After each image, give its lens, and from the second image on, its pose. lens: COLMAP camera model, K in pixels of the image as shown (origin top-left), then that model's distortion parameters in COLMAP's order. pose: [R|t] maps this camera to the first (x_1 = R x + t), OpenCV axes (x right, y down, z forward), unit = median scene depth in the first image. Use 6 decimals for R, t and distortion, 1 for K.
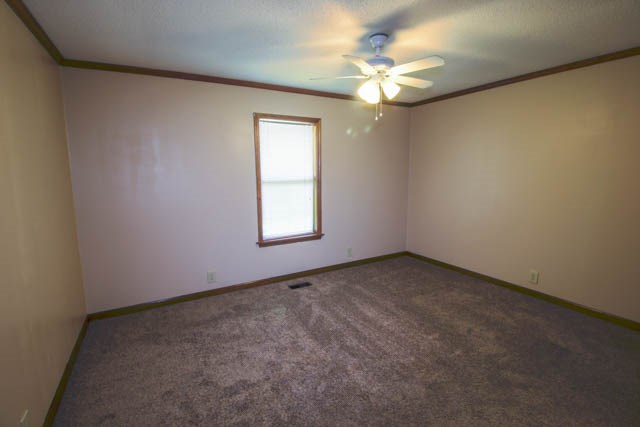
lens RADIAL K [[301.2, 0, 321.3], [0, 301.2, 206.9], [0, 0, 1]] dist [-0.000941, -0.000220]
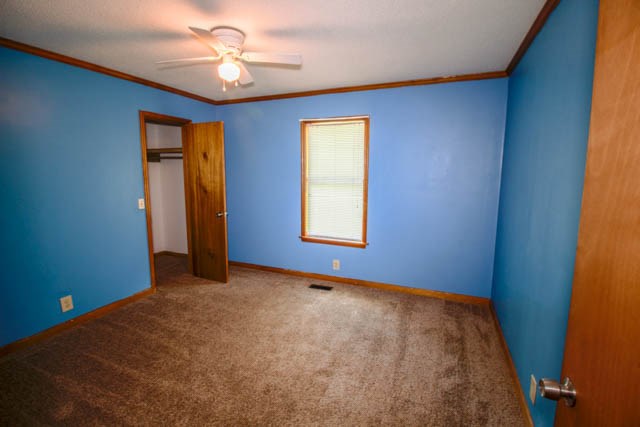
lens RADIAL K [[301.2, 0, 321.3], [0, 301.2, 206.9], [0, 0, 1]] dist [-0.000941, -0.000220]
pose [[0.610883, 0.106650, -0.784505, 0.669223], [-0.111475, 0.992601, 0.048135, -0.049402], [0.783834, 0.058048, 0.618251, 0.360327]]
